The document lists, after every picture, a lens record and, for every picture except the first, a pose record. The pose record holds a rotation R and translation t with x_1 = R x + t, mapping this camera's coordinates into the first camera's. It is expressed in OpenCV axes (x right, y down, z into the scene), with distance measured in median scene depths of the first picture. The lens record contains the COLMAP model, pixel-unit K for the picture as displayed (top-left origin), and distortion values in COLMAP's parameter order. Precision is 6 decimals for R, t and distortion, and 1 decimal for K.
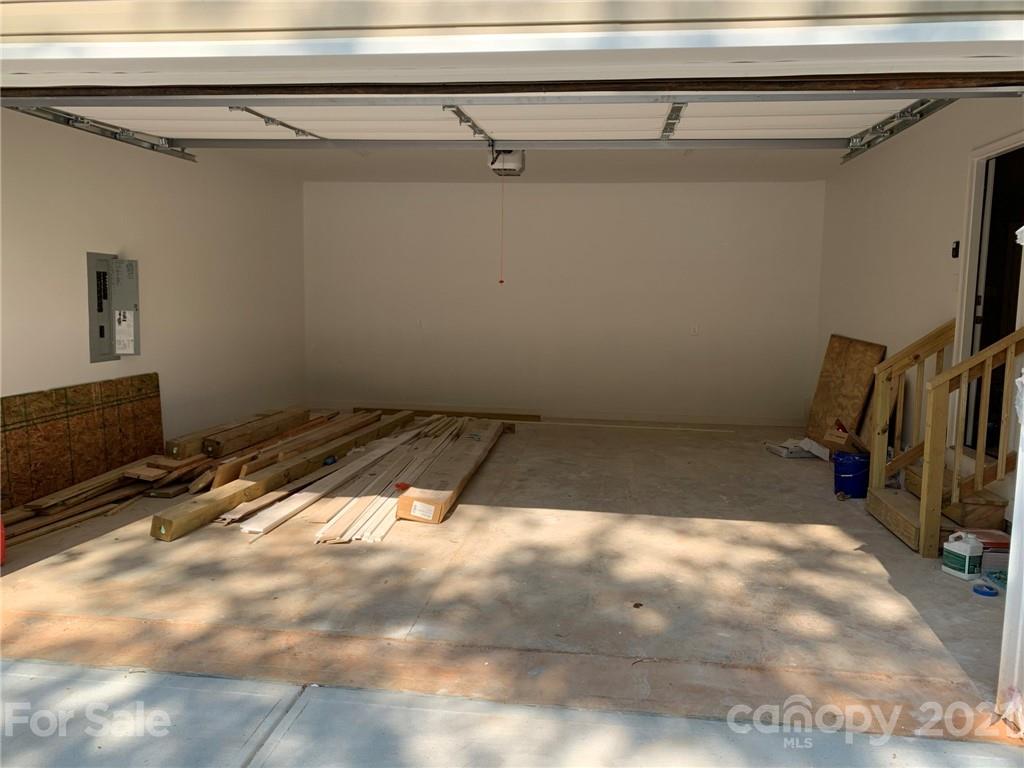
lens RADIAL K [[780.0, 0, 519.2], [0, 780.0, 375.1], [0, 0, 1]] dist [0.036488, -0.044422]
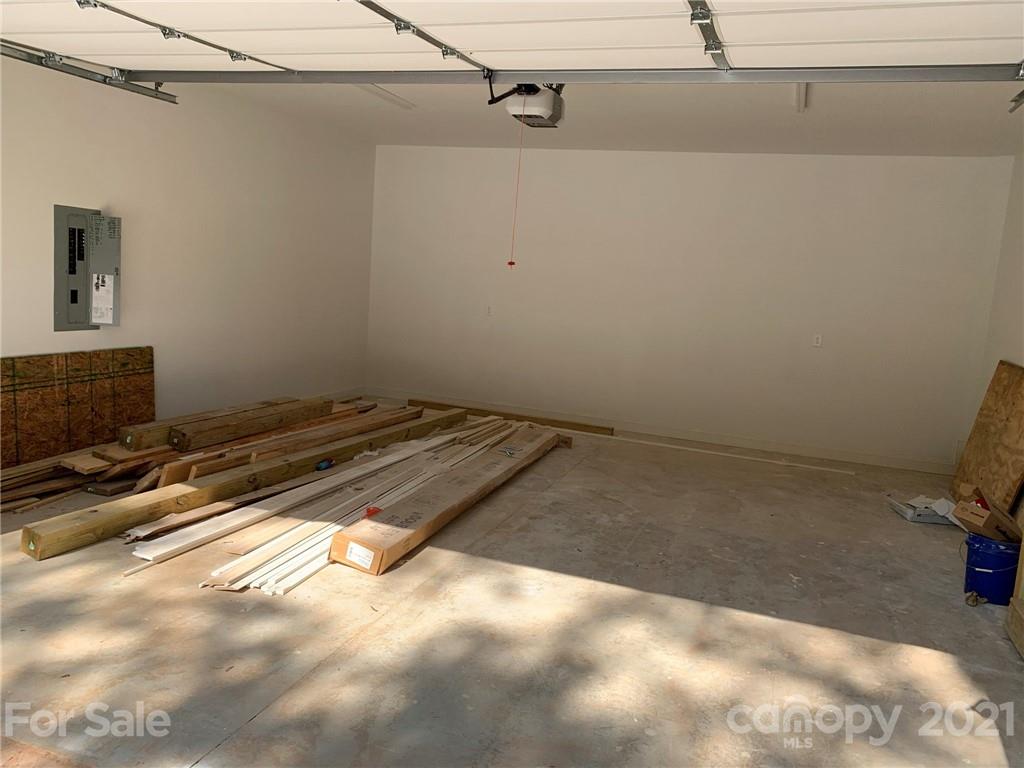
lens RADIAL K [[780.0, 0, 514.0], [0, 780.0, 378.5], [0, 0, 1]] dist [0.036488, -0.044422]
pose [[0.975845, 0.083114, -0.202036, 0.140265], [-0.078643, 0.996449, 0.030071, -0.029579], [0.203818, -0.013455, 0.978916, 0.240192]]
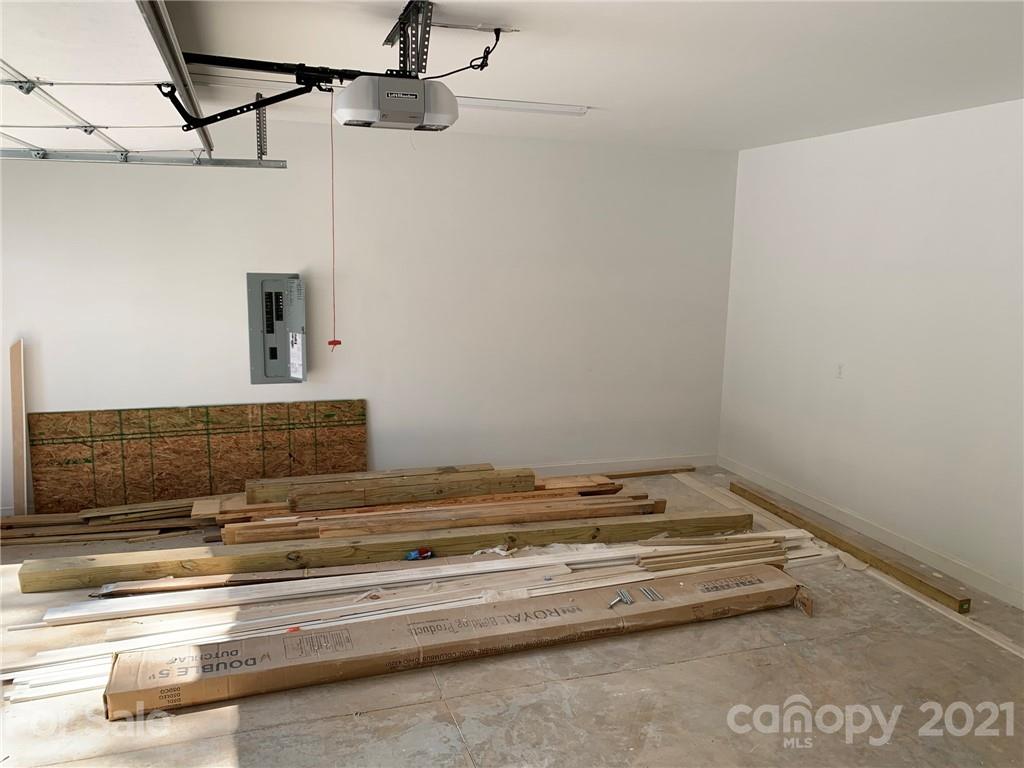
lens RADIAL K [[780.0, 0, 519.2], [0, 780.0, 390.4], [0, 0, 1]] dist [0.036488, -0.044422]
pose [[0.442369, 0.149130, -0.884347, 0.486945], [-0.102109, 0.988041, 0.115539, -0.157291], [0.891001, 0.039189, 0.452306, 0.851598]]
